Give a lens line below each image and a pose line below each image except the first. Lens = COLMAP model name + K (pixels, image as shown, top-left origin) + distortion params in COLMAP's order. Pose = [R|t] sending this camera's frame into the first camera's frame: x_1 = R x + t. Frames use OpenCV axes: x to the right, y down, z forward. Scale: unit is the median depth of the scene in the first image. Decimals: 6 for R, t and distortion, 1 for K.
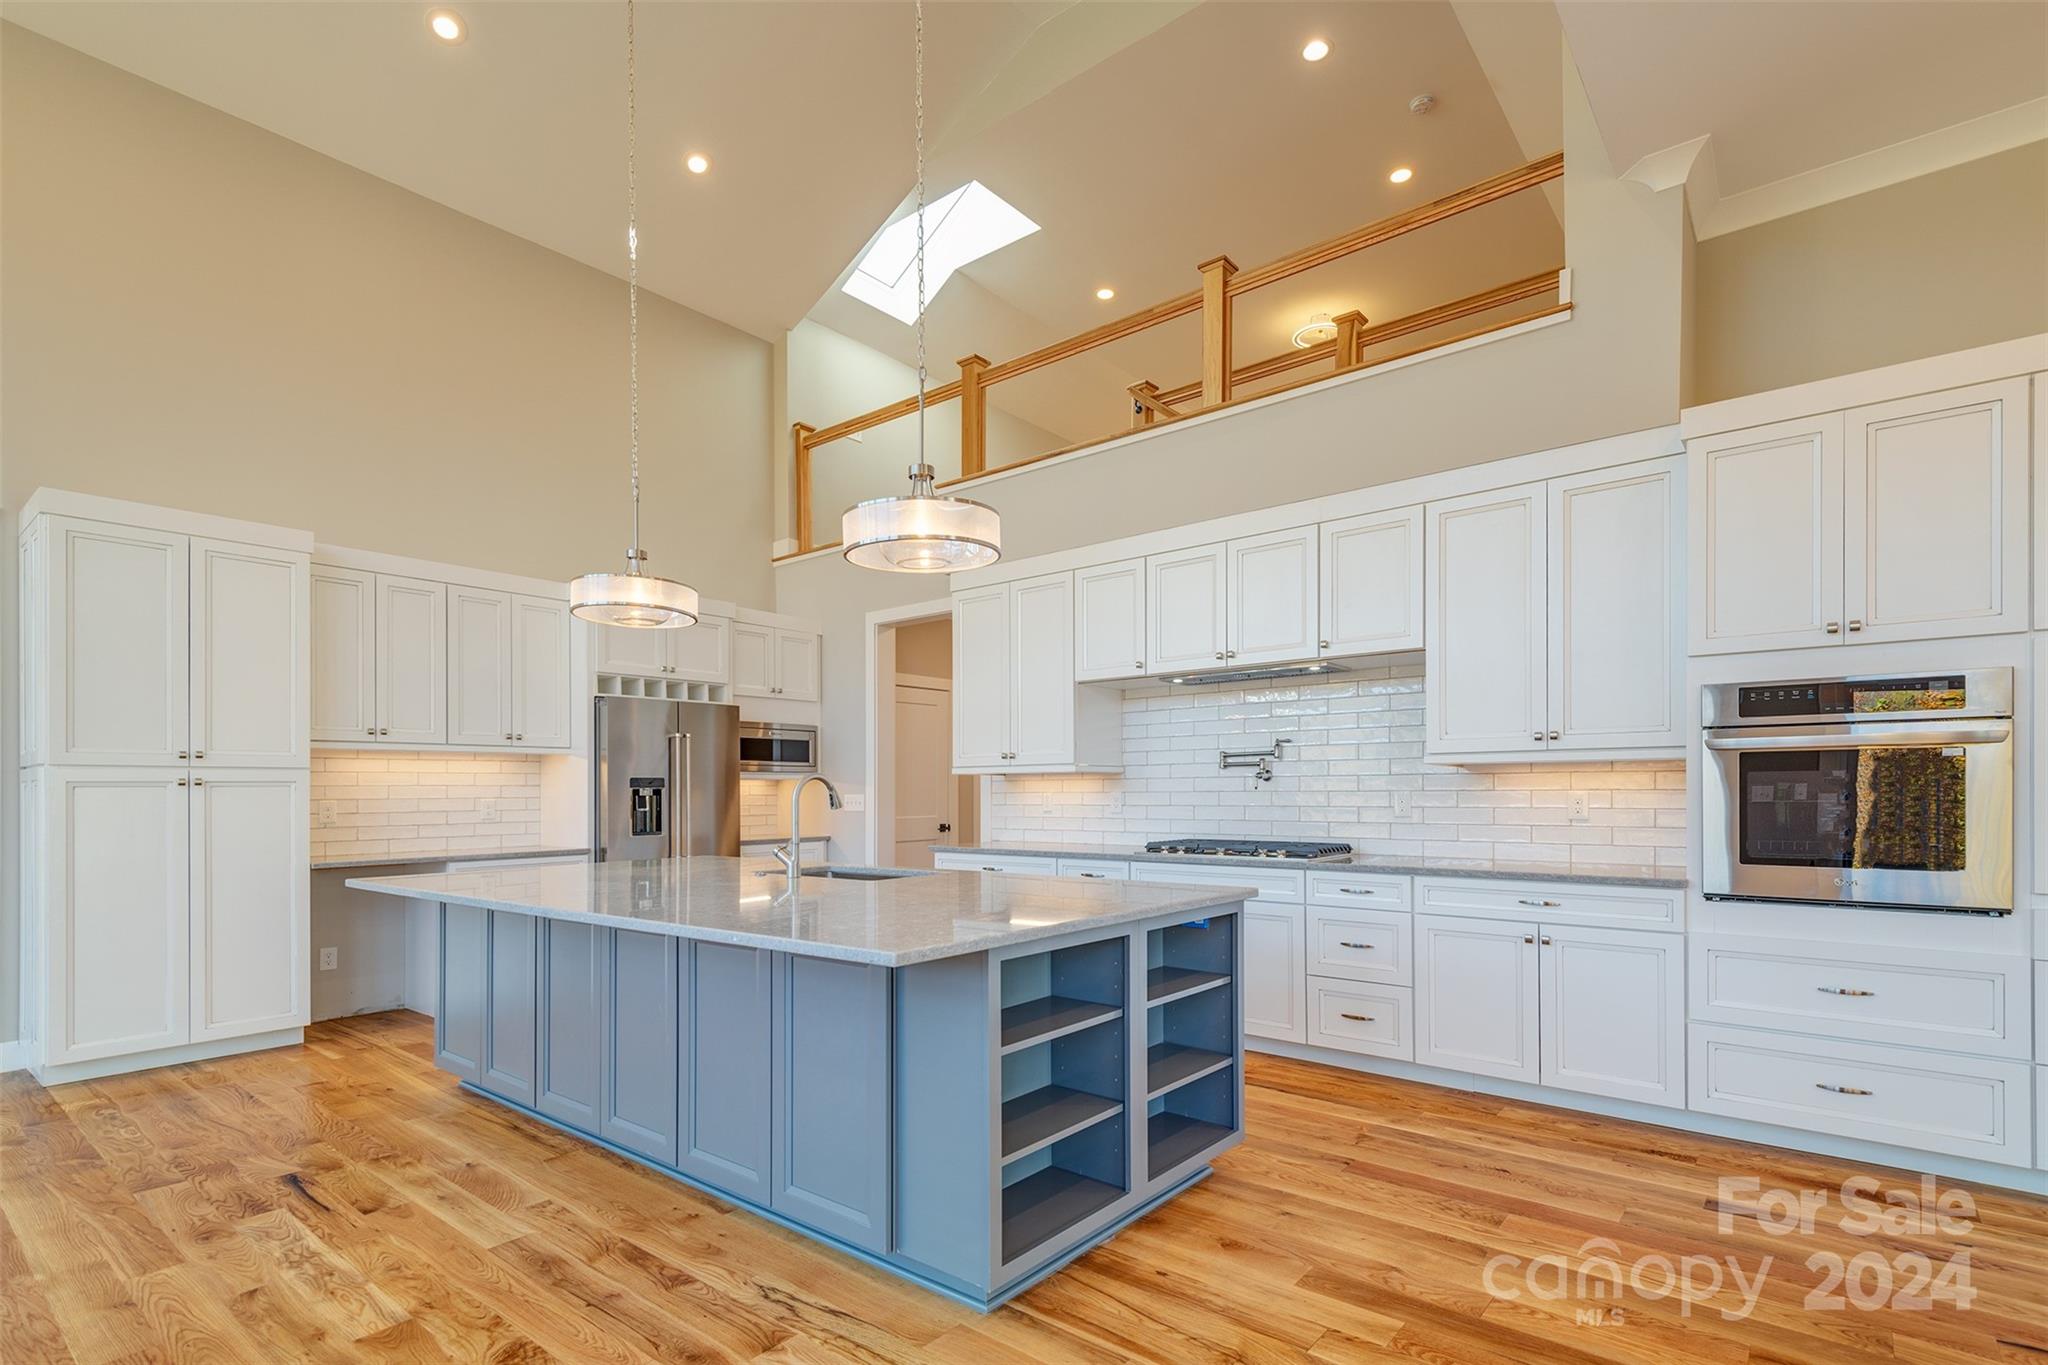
lens RADIAL K [[1006.9, 0, 1020.4], [0, 1006.9, 777.2], [0, 0, 1]] dist [0.017843, -0.001344]
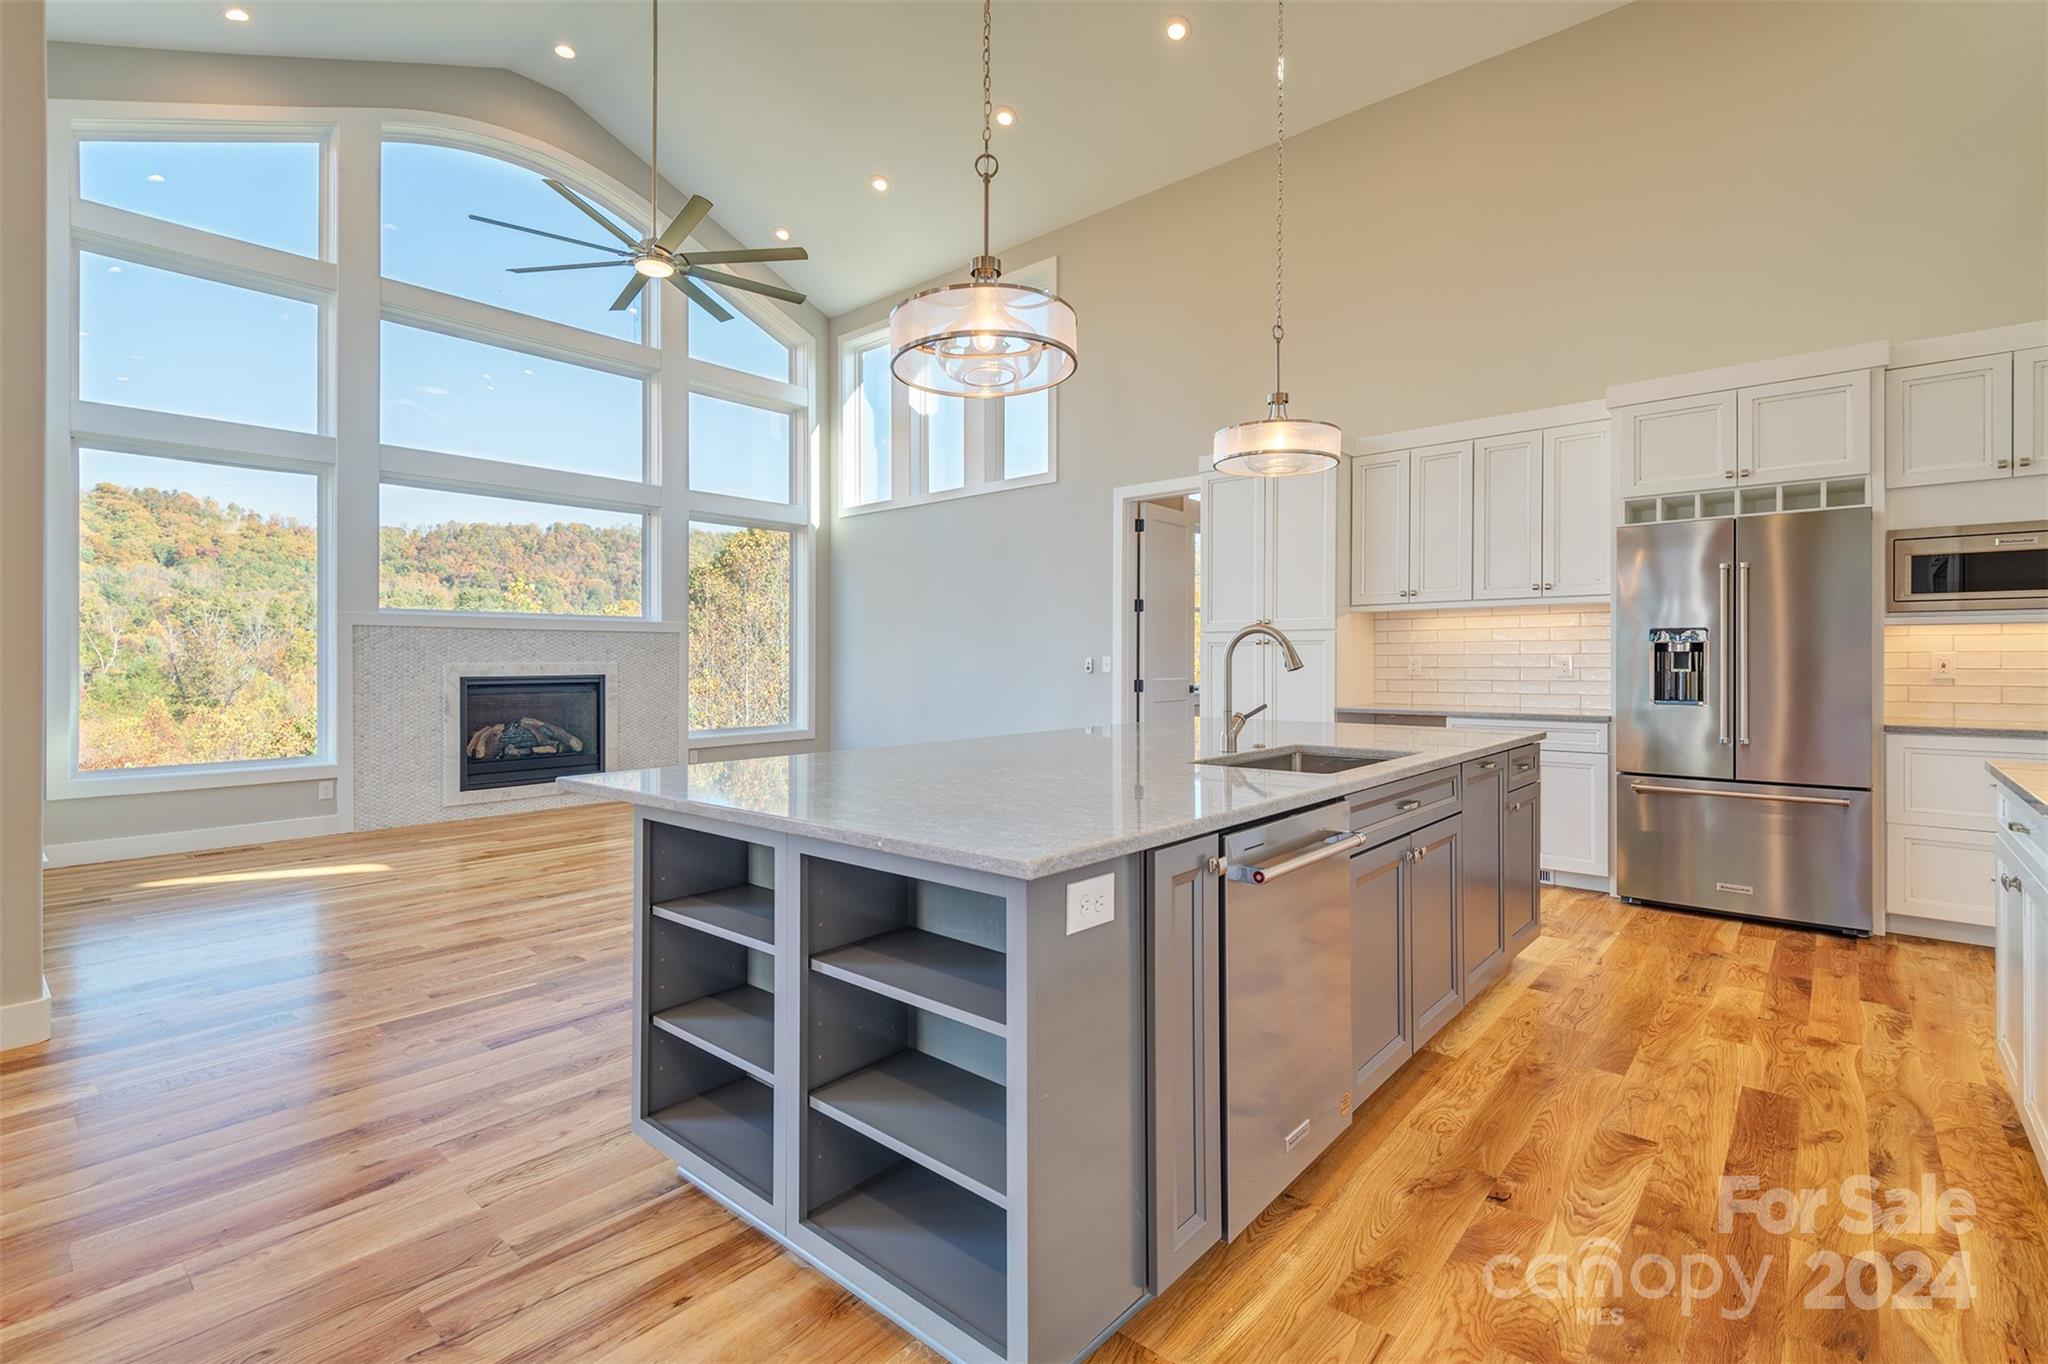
lens RADIAL K [[927.1, 0, 1021.6], [0, 927.1, 651.9], [0, 0, 1]] dist [0.008059, -0.000309]
pose [[-0.025586, 0.001613, -0.999671, 0.422120], [0.019258, 0.999814, 0.001120, 0.010348], [0.999487, -0.019223, -0.025612, 0.661288]]
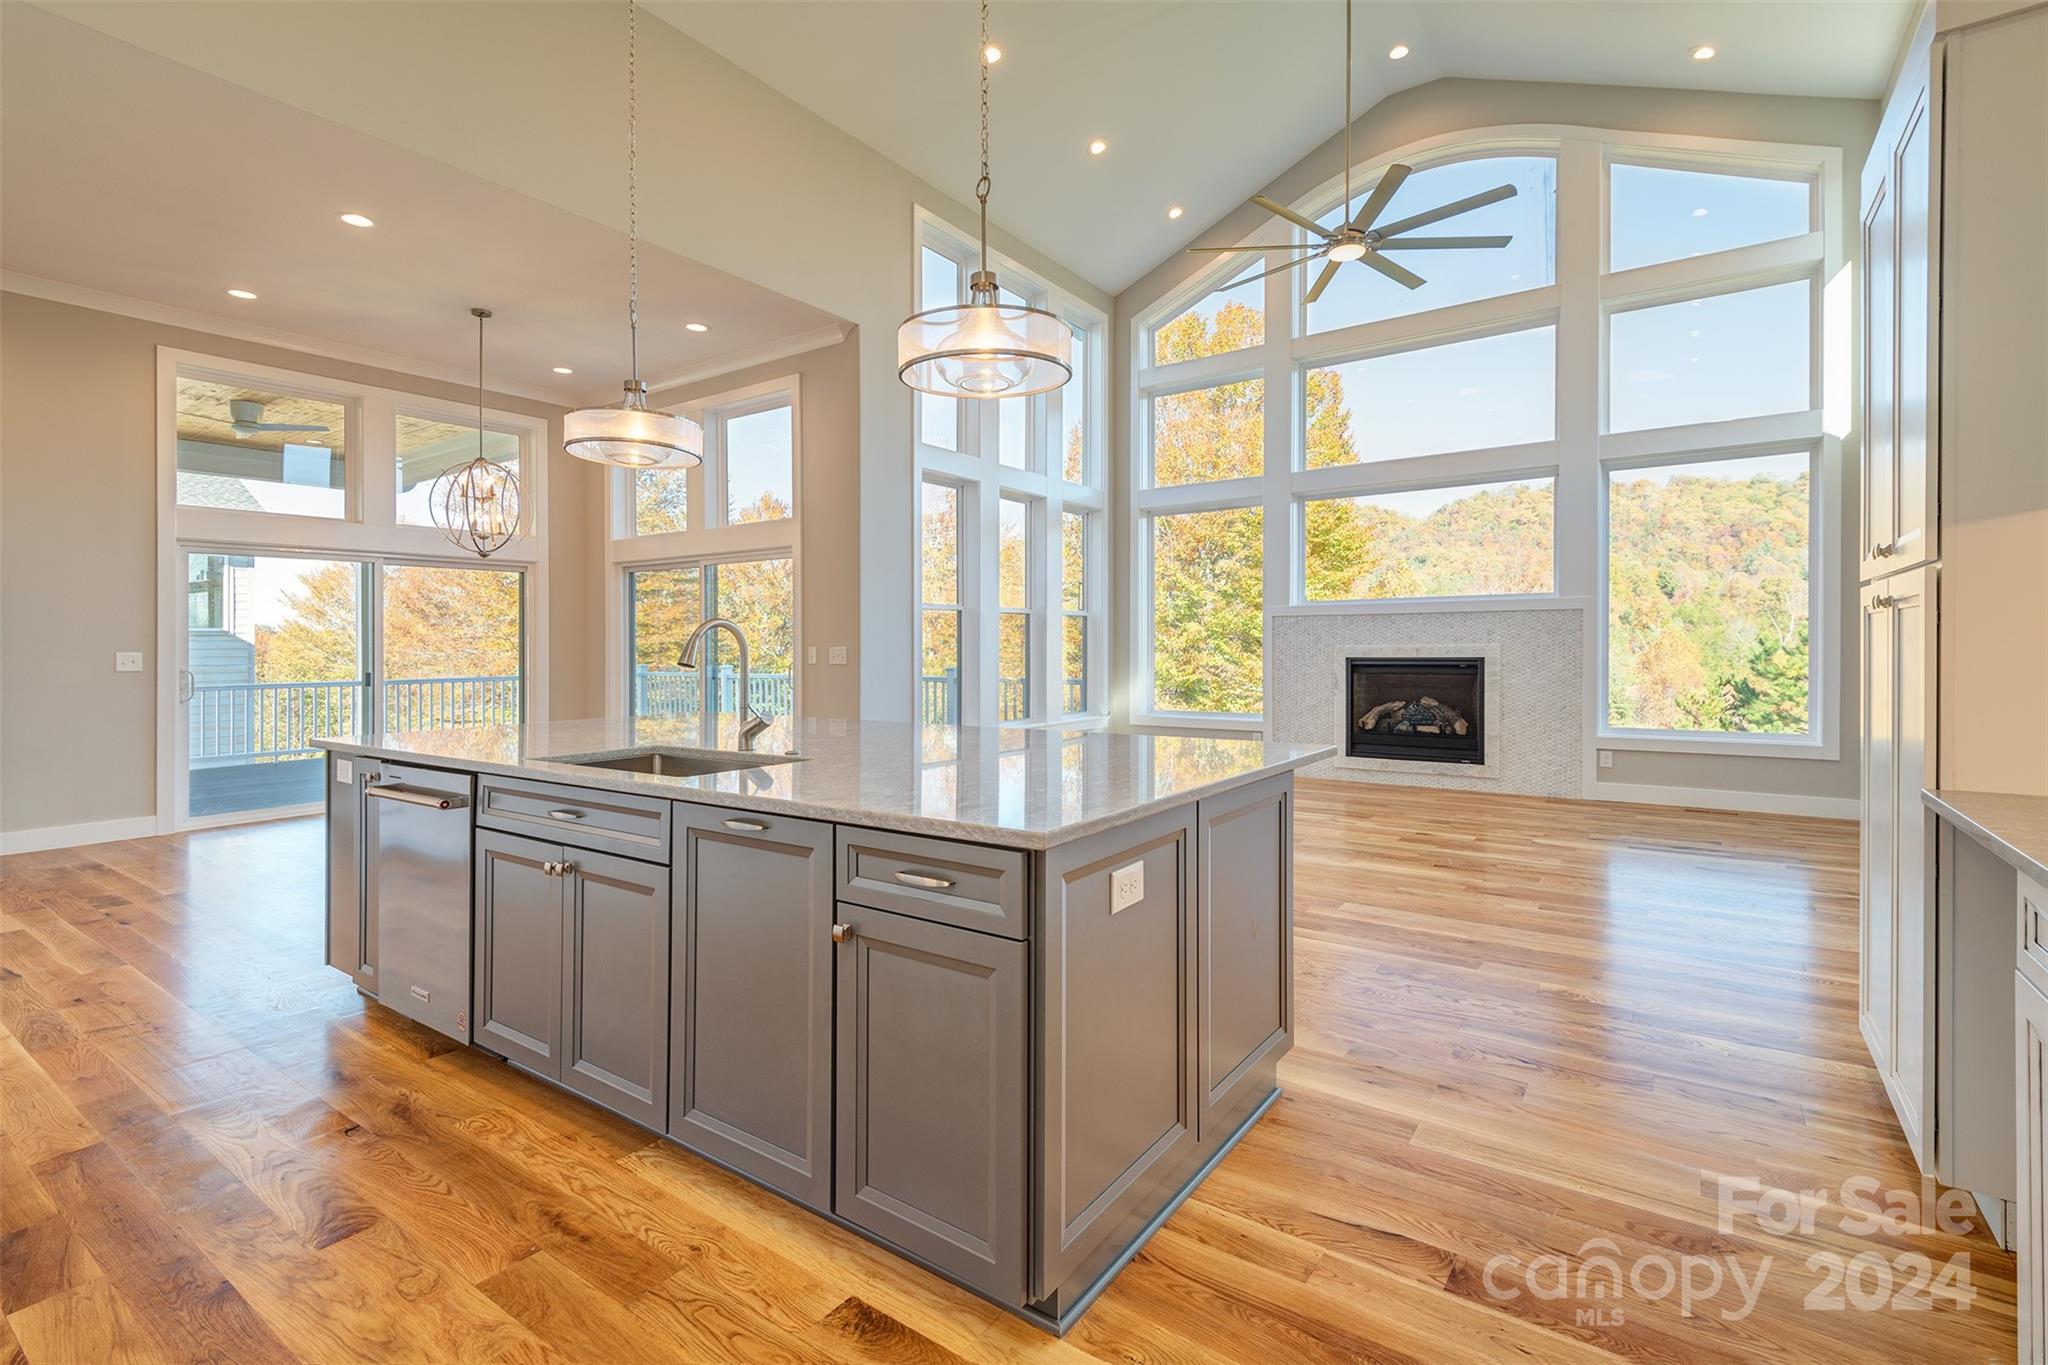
lens RADIAL K [[922.1, 0, 1025.6], [0, 922.1, 643.9], [0, 0, 1]] dist [0.011699, -0.000364]
pose [[-0.996148, 0.017092, -0.086006, -0.303069], [0.018473, 0.999712, -0.015290, 0.025204], [0.085720, -0.016820, -0.996177, 1.363919]]
